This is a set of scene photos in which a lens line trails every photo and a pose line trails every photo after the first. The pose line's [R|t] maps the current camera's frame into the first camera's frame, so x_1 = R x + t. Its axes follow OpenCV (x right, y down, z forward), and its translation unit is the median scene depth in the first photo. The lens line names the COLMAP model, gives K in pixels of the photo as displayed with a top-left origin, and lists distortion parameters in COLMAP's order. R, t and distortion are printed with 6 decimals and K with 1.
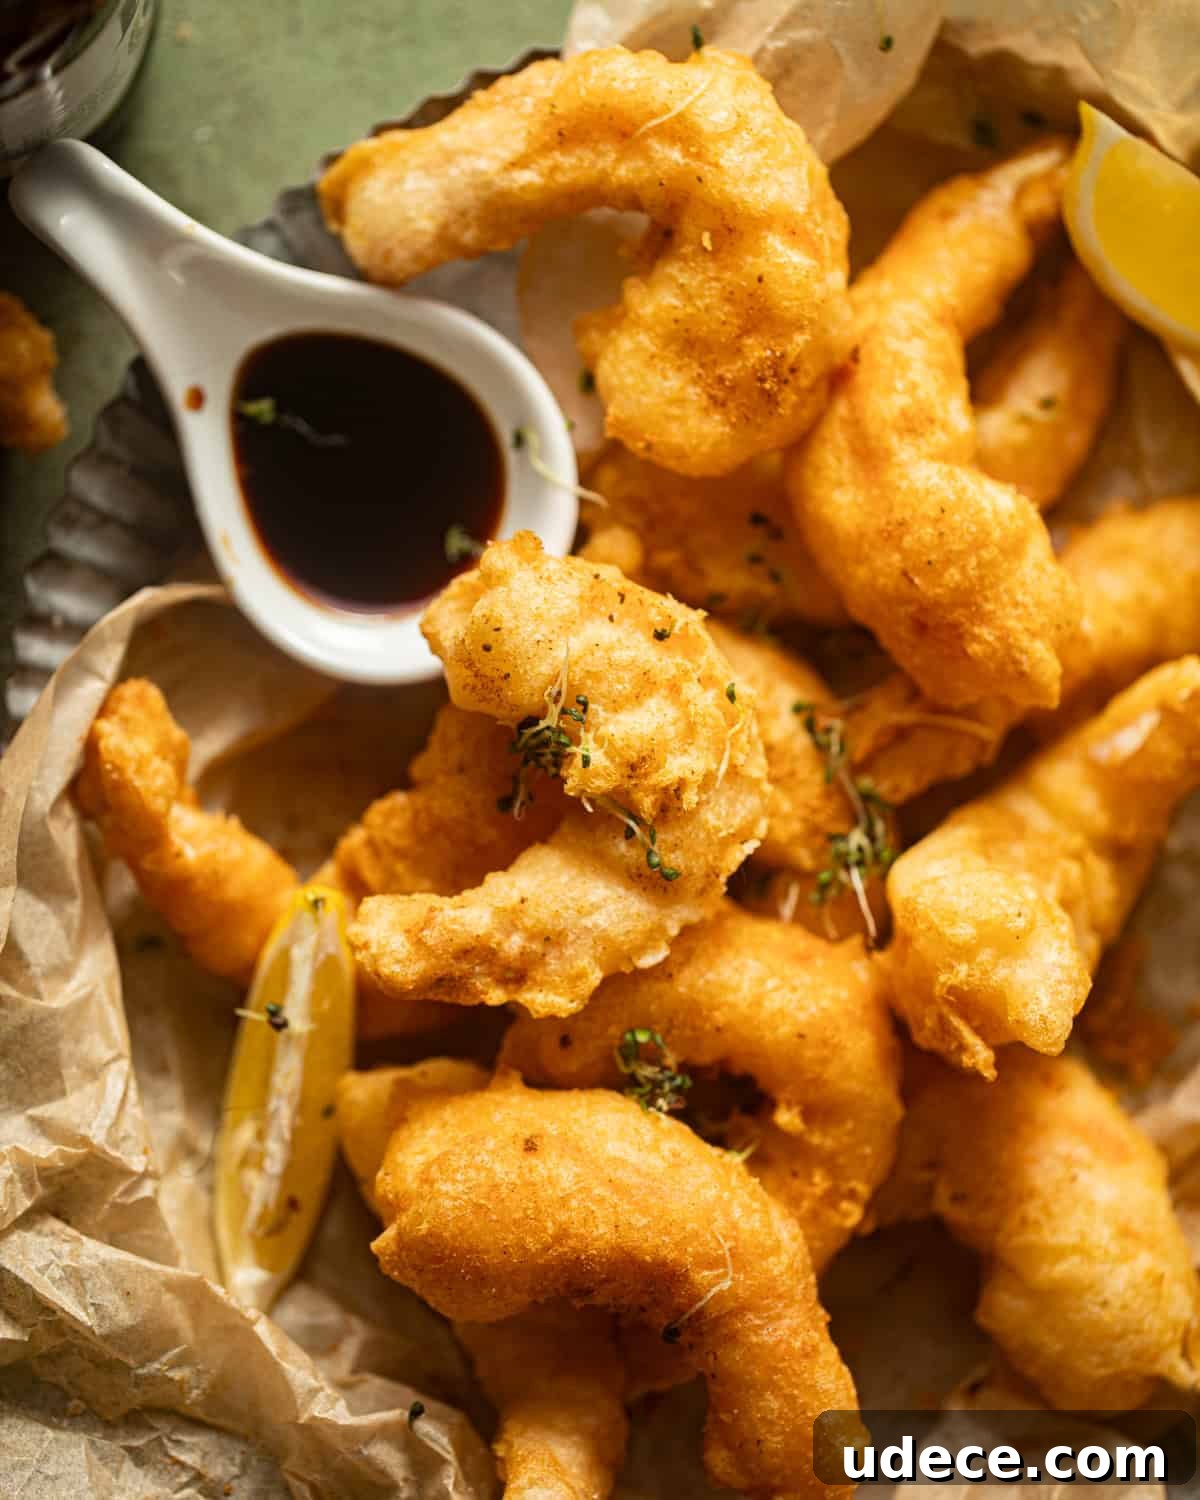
lens RADIAL K [[5049.5, 0, 600.0], [0, 5049.5, 750.0], [0, 0, 1]] dist [-0.022967, 0.514640]
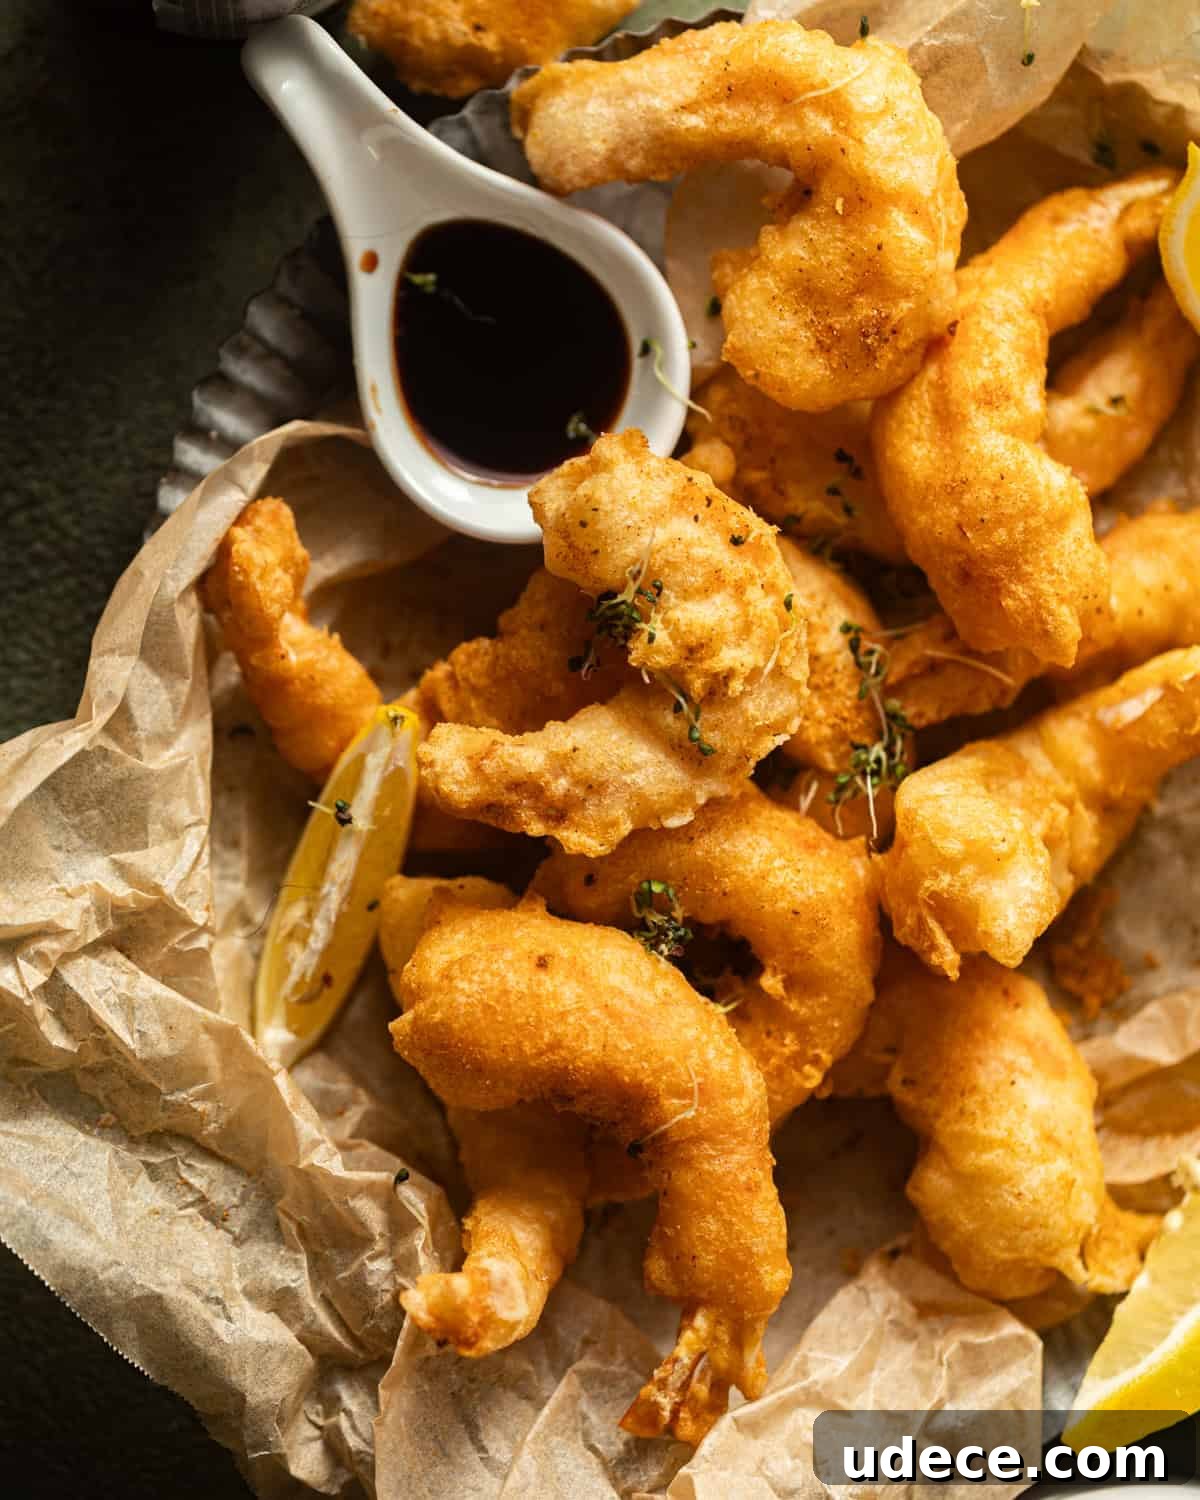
lens RADIAL K [[5237.7, 0, 629.2], [0, 5237.7, 746.8], [0, 0, 1]] dist [-0.021263, 0.561260]
pose [[0.983652, 0.179644, -0.012535, 0.011188], [-0.179469, 0.983666, 0.013894, 0.010525], [0.014826, -0.011417, 0.999825, -0.172948]]
